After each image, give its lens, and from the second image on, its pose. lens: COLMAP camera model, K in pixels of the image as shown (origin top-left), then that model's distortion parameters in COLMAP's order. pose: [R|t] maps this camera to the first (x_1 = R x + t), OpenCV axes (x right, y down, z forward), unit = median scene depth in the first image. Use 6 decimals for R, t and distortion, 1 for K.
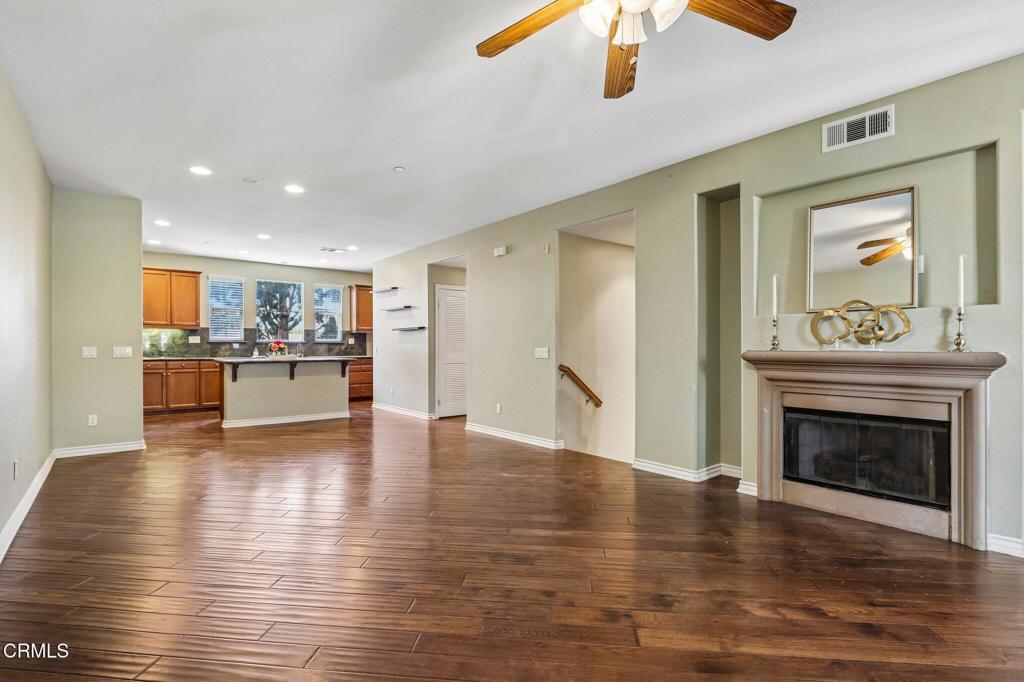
lens RADIAL K [[486.9, 0, 523.3], [0, 486.9, 342.3], [0, 0, 1]] dist [-0.002476, -0.000617]
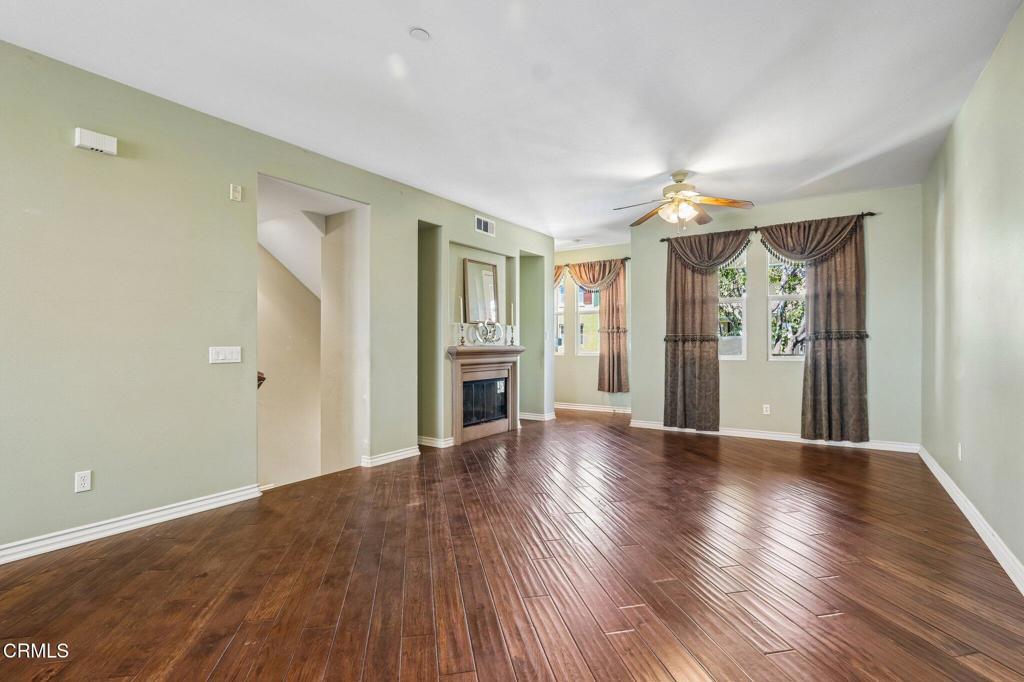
lens RADIAL K [[474.6, 0, 505.8], [0, 474.6, 346.6], [0, 0, 1]] dist [-0.003512, -0.001097]
pose [[-0.242414, -0.002974, 0.970168, -0.991076], [-0.000398, 0.999996, 0.002966, 0.013946], [-0.970173, 0.000333, -0.242414, 1.247906]]
